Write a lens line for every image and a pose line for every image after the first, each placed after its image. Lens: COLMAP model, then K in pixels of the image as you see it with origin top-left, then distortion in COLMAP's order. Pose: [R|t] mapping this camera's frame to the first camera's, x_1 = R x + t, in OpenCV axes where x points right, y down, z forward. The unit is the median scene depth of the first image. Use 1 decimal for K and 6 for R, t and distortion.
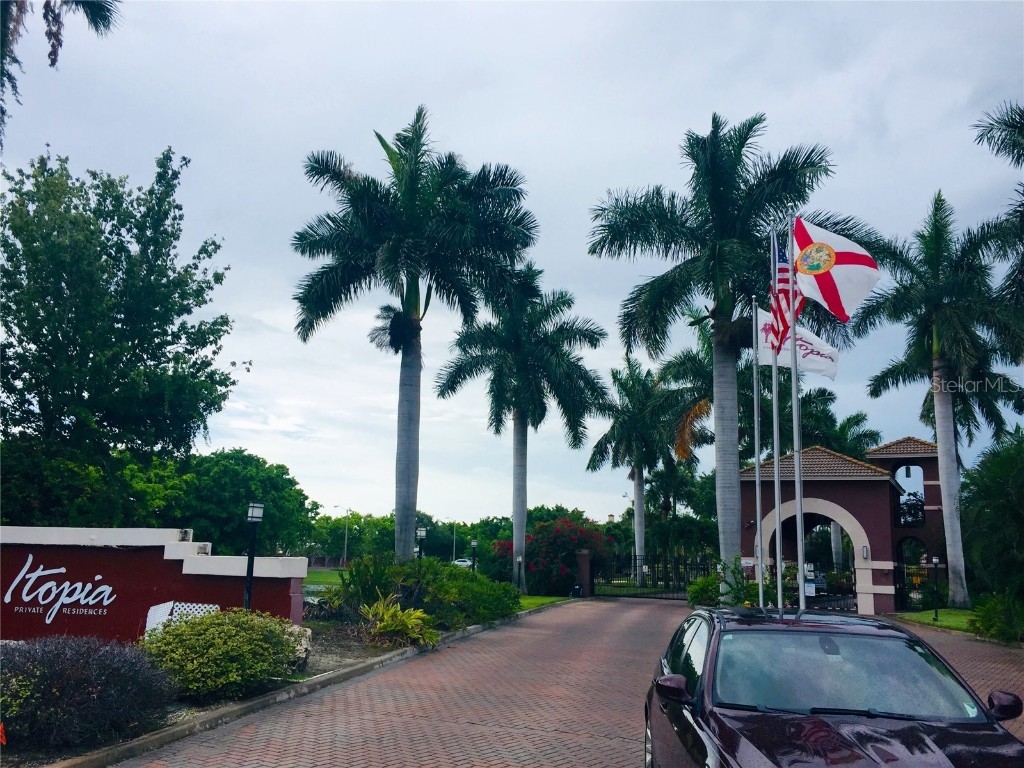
lens RADIAL K [[874.8, 0, 512.2], [0, 874.8, 381.7], [0, 0, 1]] dist [0.076819, -0.113390]
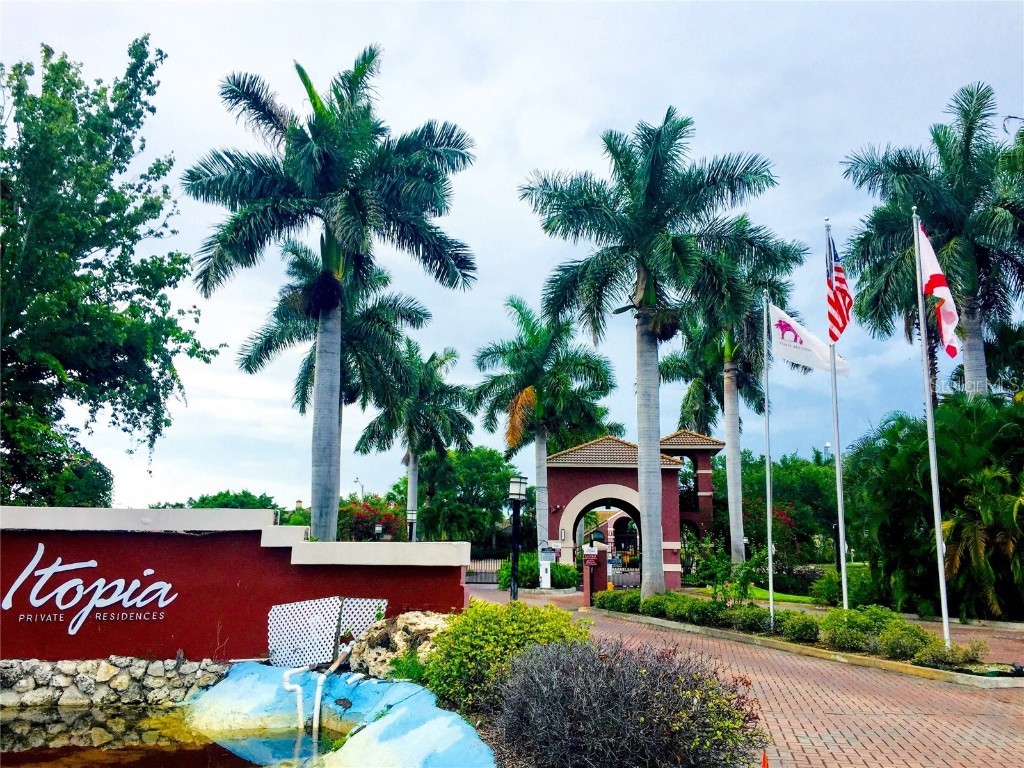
lens RADIAL K [[874.8, 0, 511.4], [0, 874.8, 385.3], [0, 0, 1]] dist [0.076819, -0.113390]
pose [[0.924523, 0.055563, 0.377053, -0.401990], [-0.062830, 0.998000, 0.006991, 0.026914], [-0.375911, -0.030153, 0.926165, 0.139411]]
